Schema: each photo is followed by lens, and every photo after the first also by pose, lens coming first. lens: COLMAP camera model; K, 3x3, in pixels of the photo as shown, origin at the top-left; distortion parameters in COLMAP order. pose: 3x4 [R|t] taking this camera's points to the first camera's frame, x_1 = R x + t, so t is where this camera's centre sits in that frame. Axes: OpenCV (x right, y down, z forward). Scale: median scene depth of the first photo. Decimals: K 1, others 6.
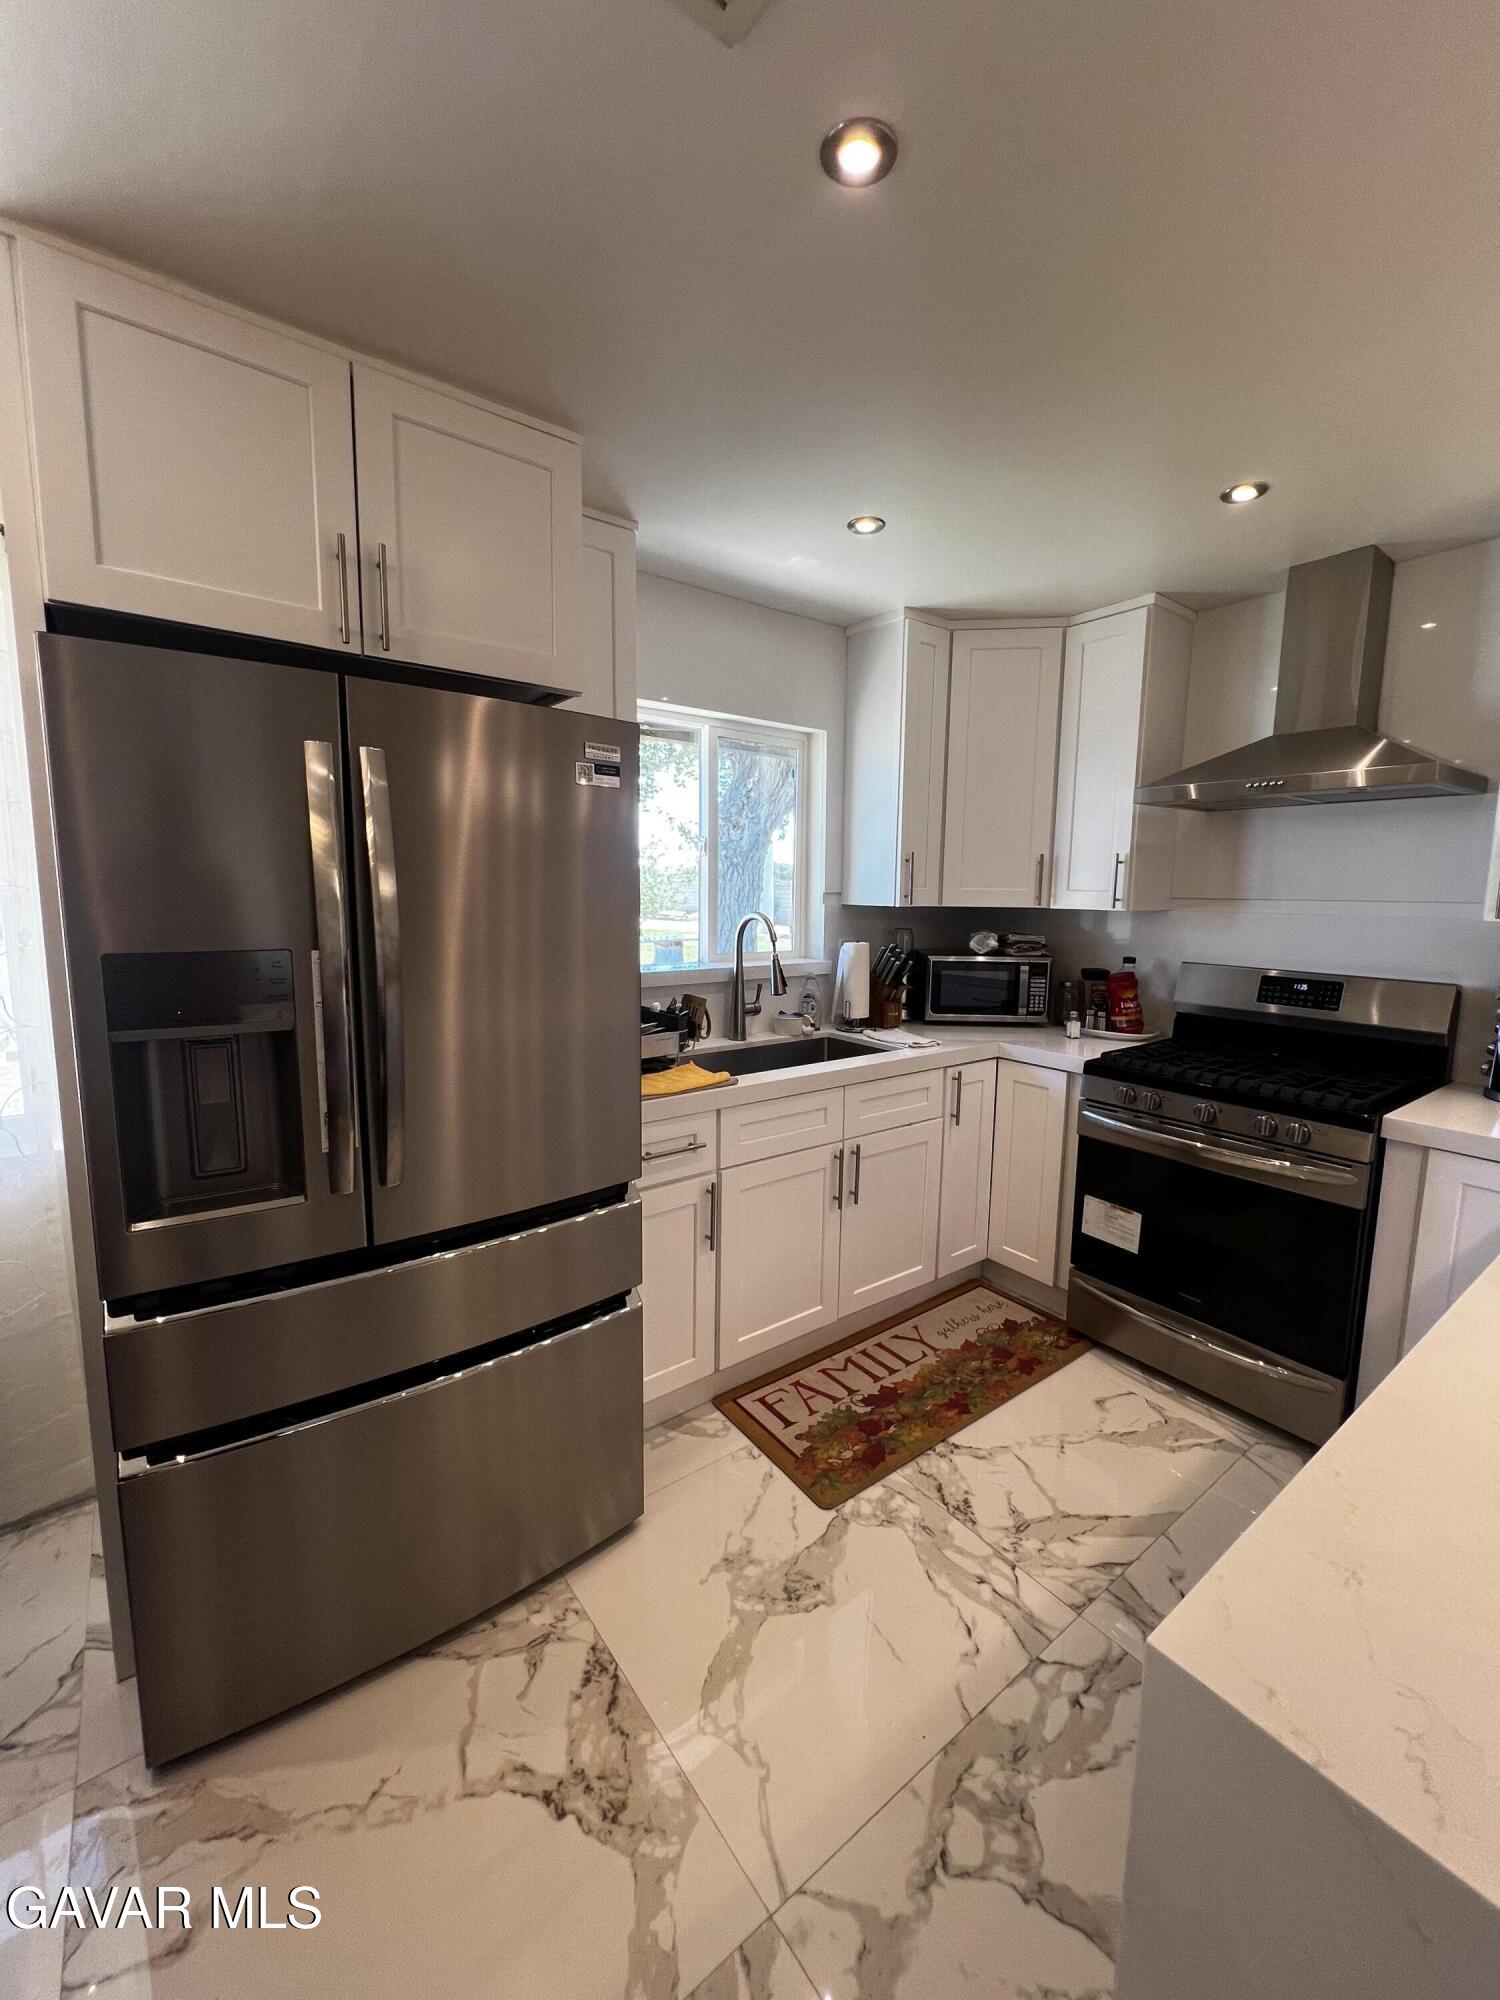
lens RADIAL K [[803.2, 0, 754.6], [0, 803.2, 994.8], [0, 0, 1]] dist [-0.003533, 0.001240]
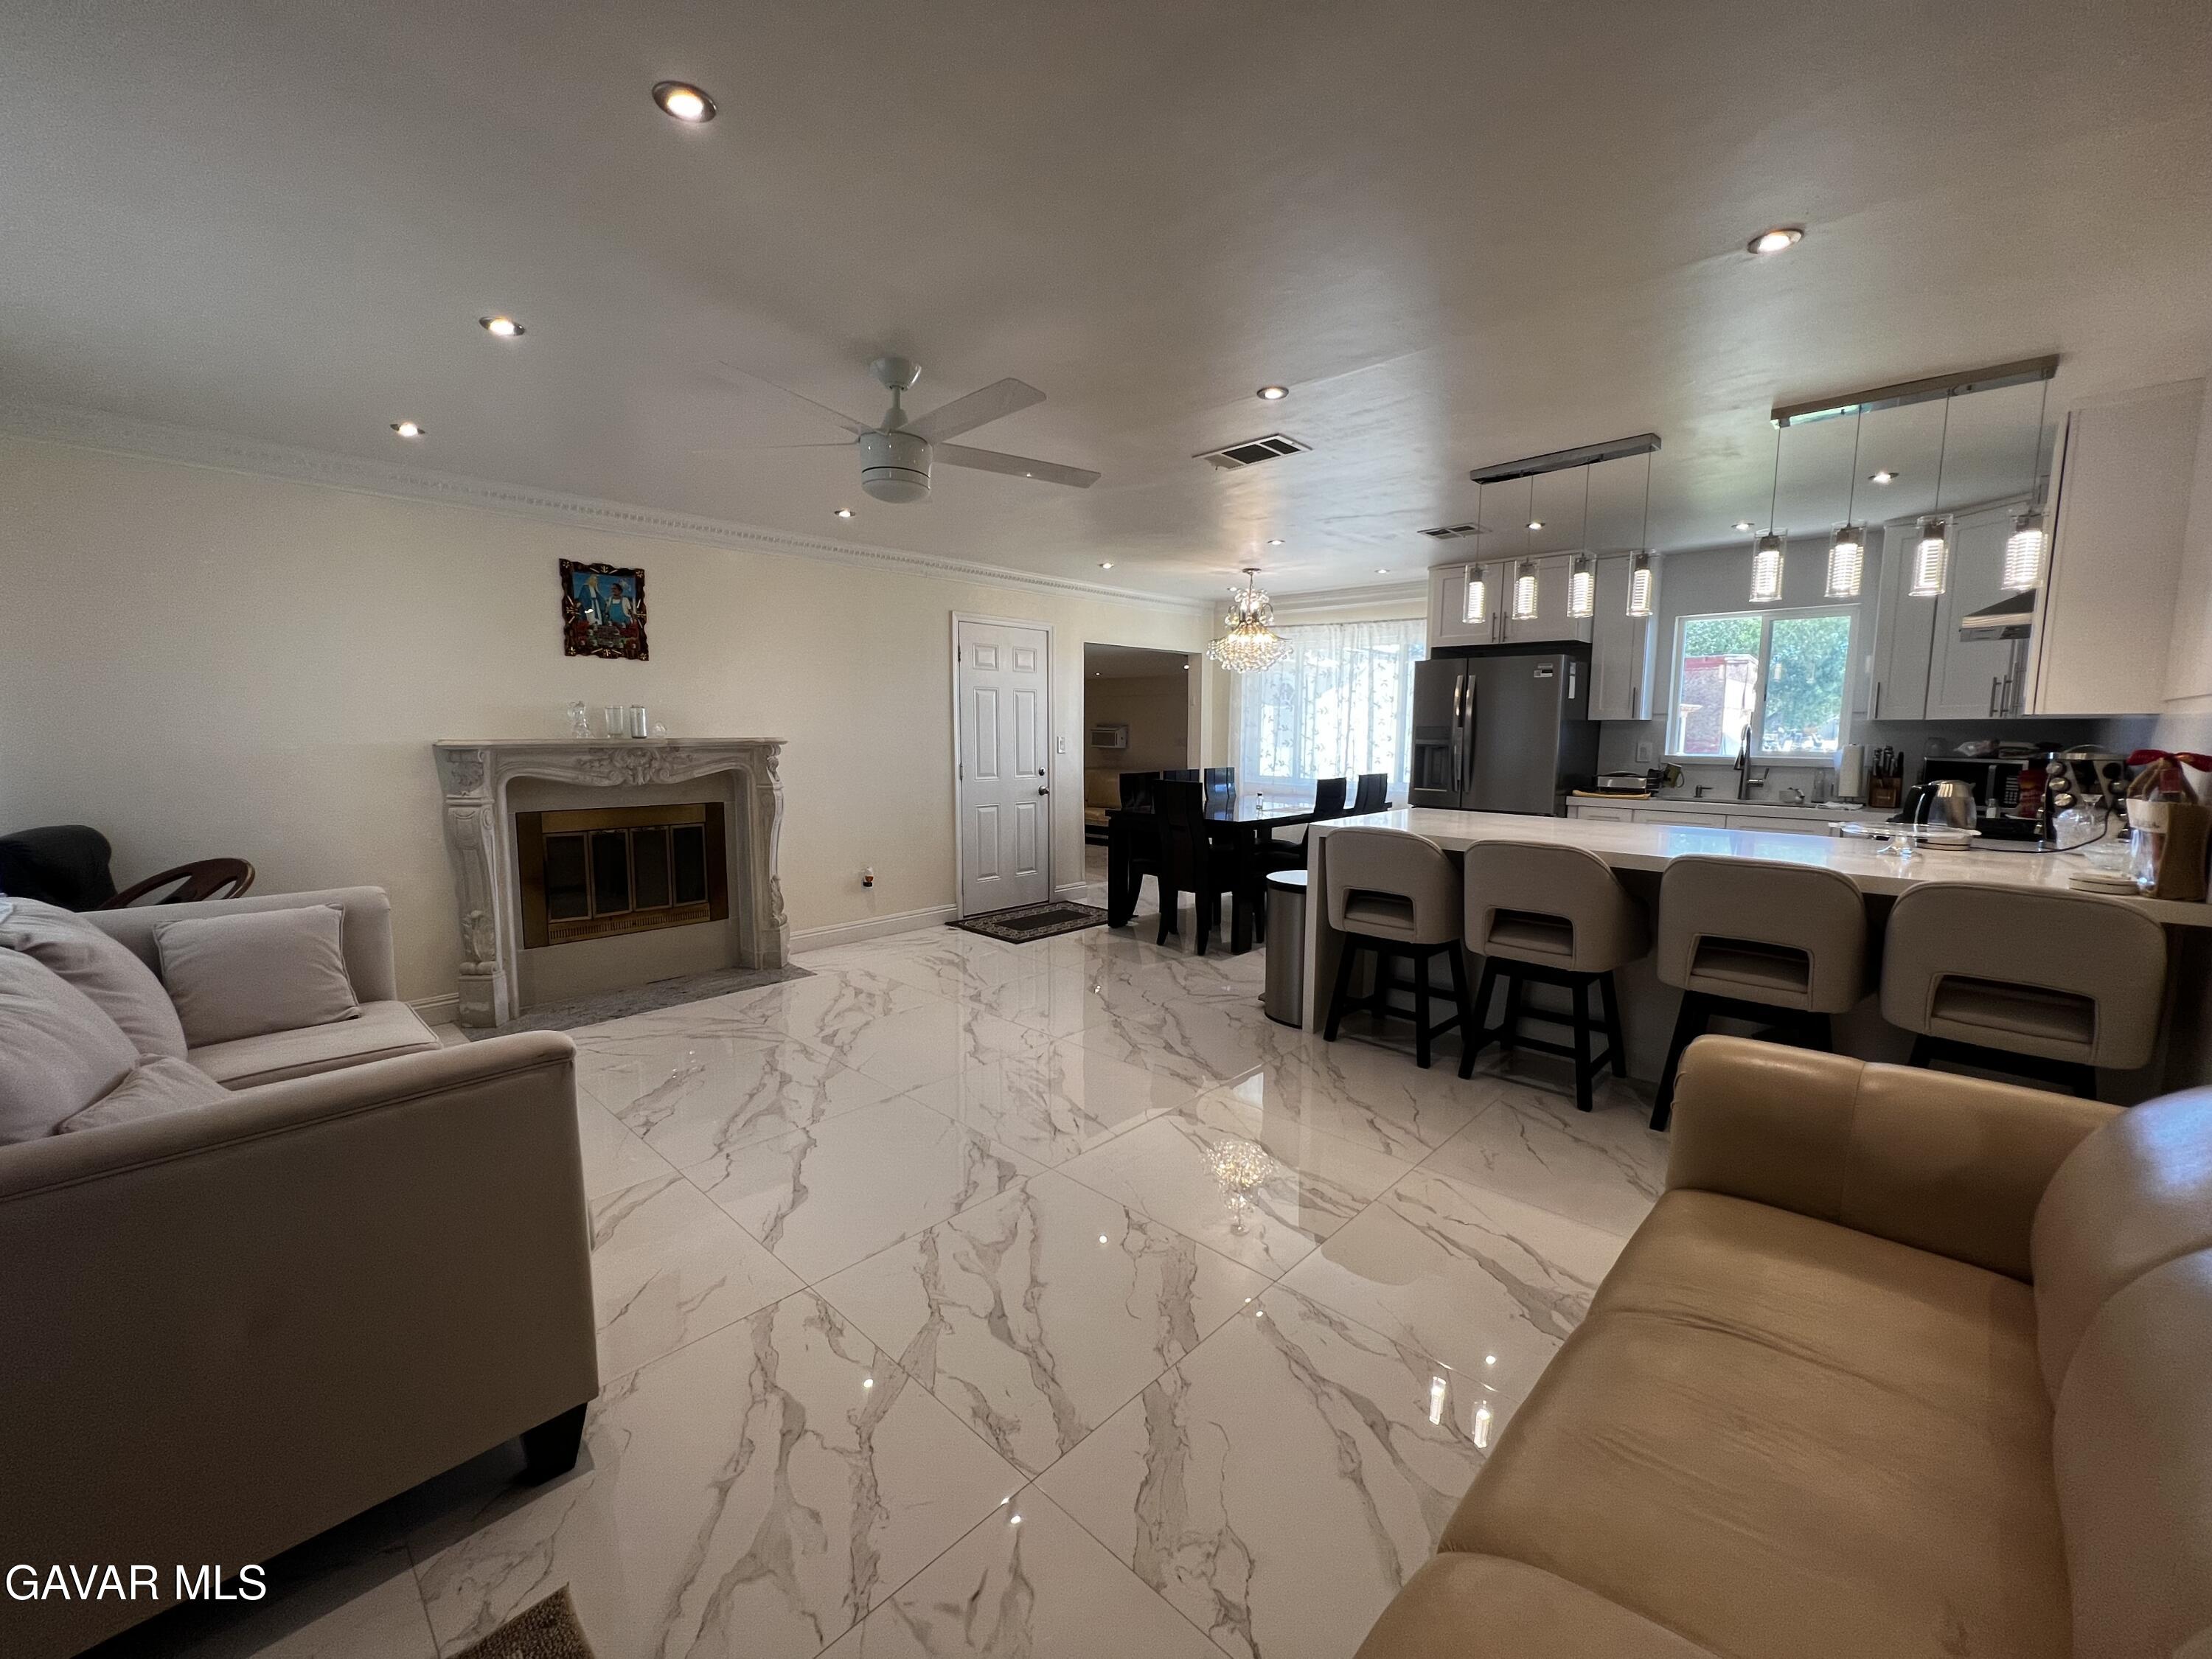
lens RADIAL K [[888.3, 0, 1093.7], [0, 888.3, 819.7], [0, 0, 1]] dist [-0.003533, 0.001240]
pose [[0.149837, 0.093213, -0.984307, 2.043336], [-0.131653, 0.988562, 0.073575, 0.177330], [0.979906, 0.118563, 0.160395, -0.808197]]
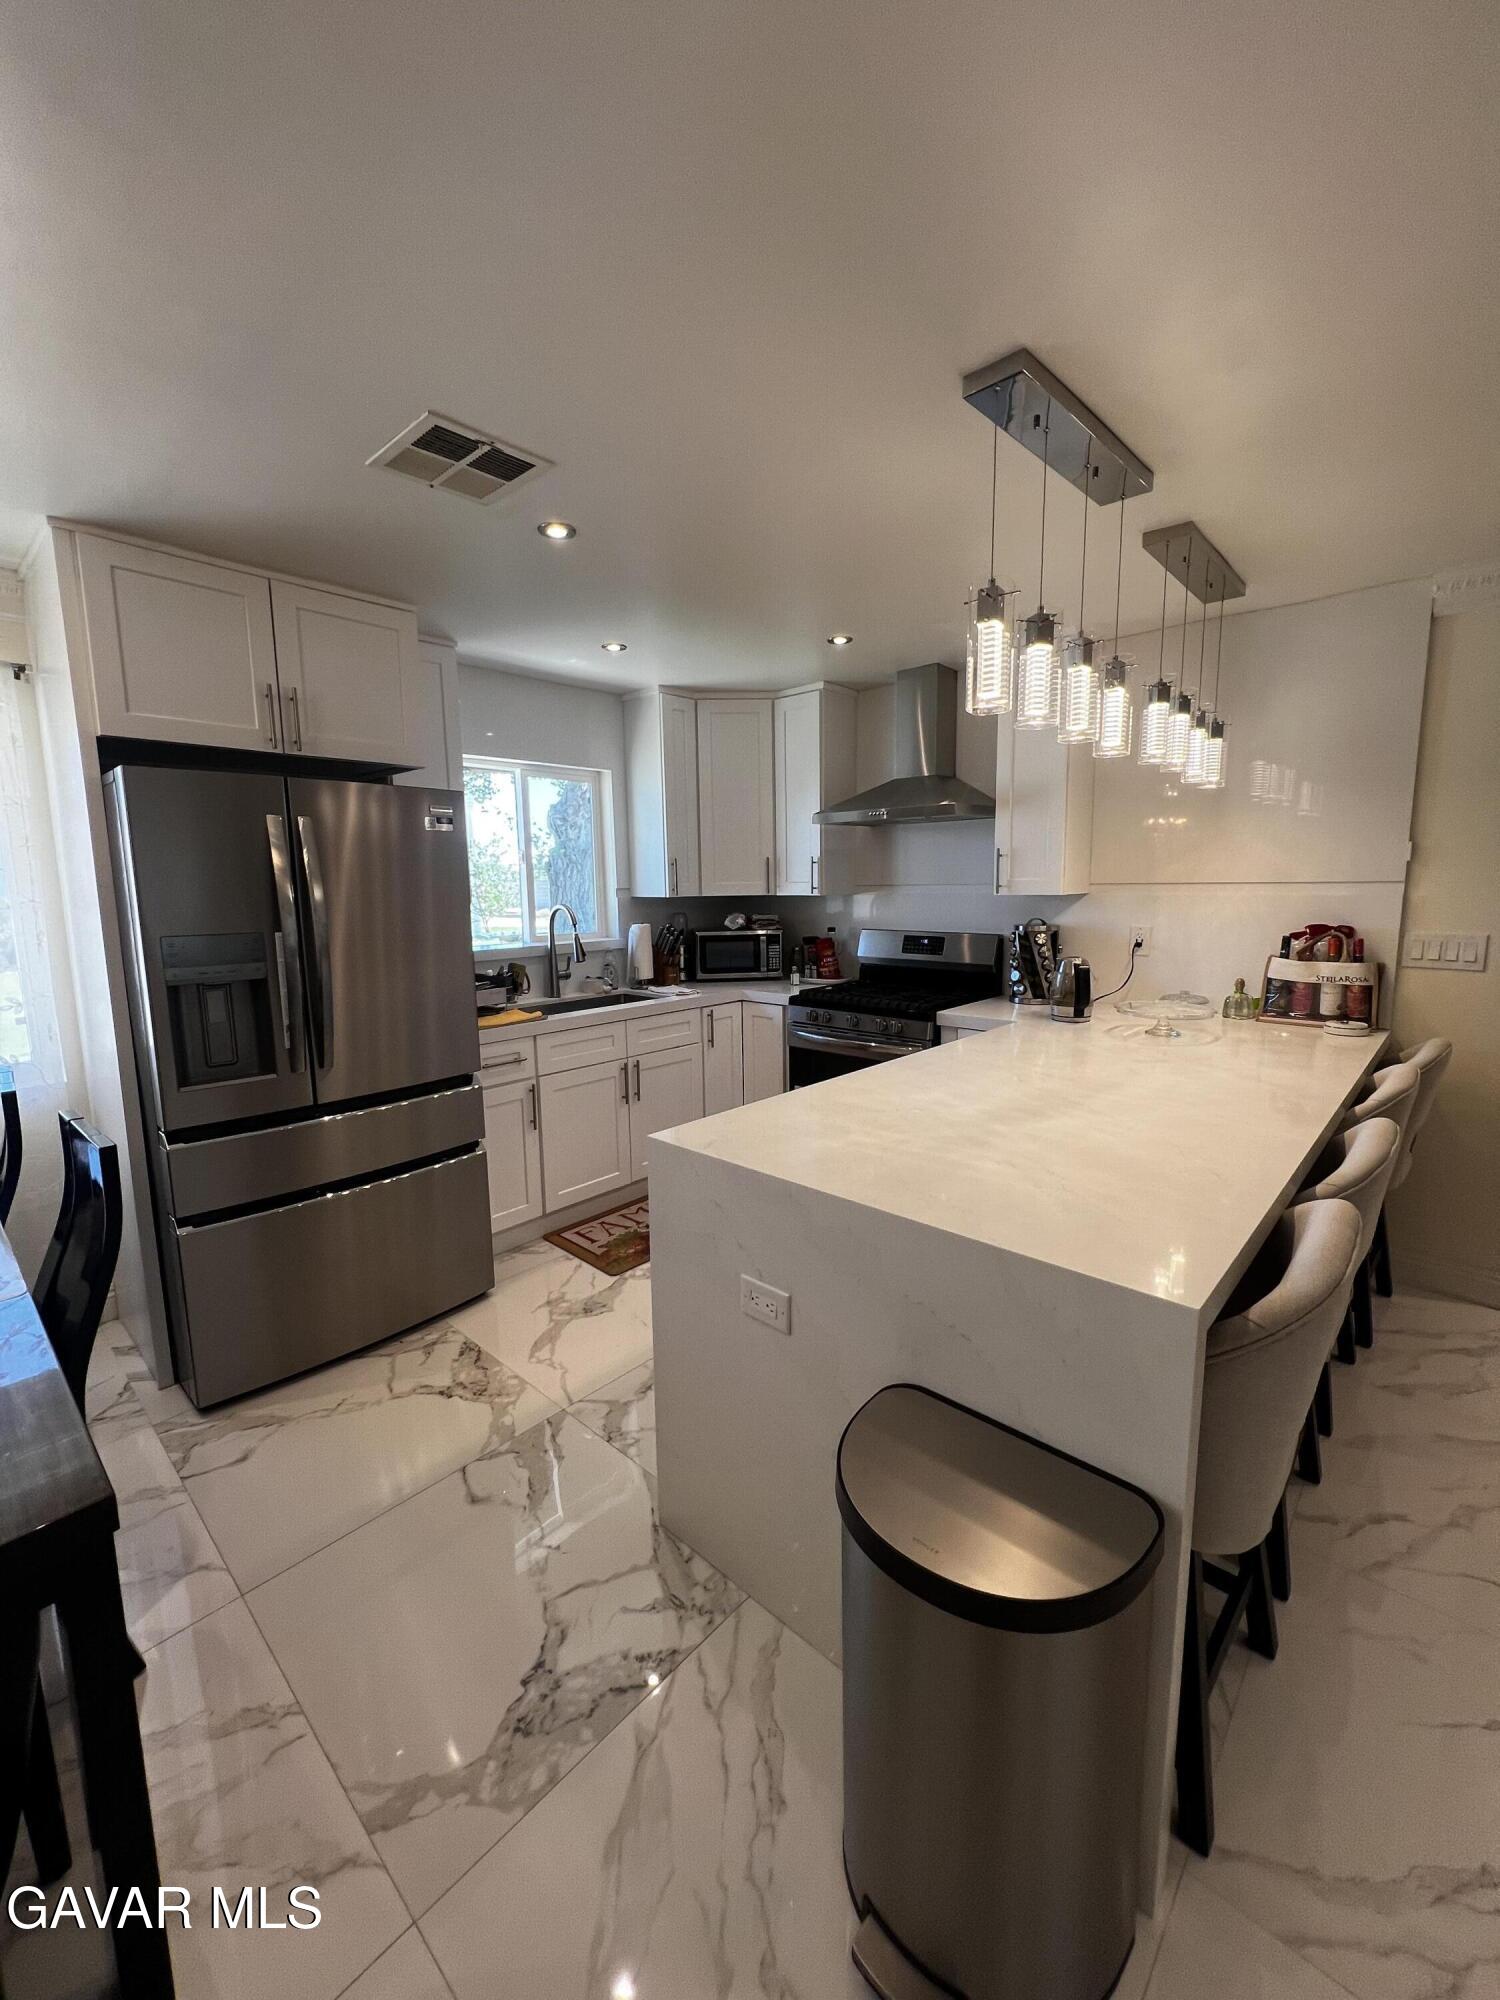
lens RADIAL K [[803.2, 0, 753.1], [0, 803.2, 995.4], [0, 0, 1]] dist [-0.003533, 0.001240]
pose [[0.983863, -0.051662, 0.171302, 0.098511], [0.049926, 0.998649, 0.014432, 0.062476], [-0.171816, -0.005647, 0.985113, -0.522090]]
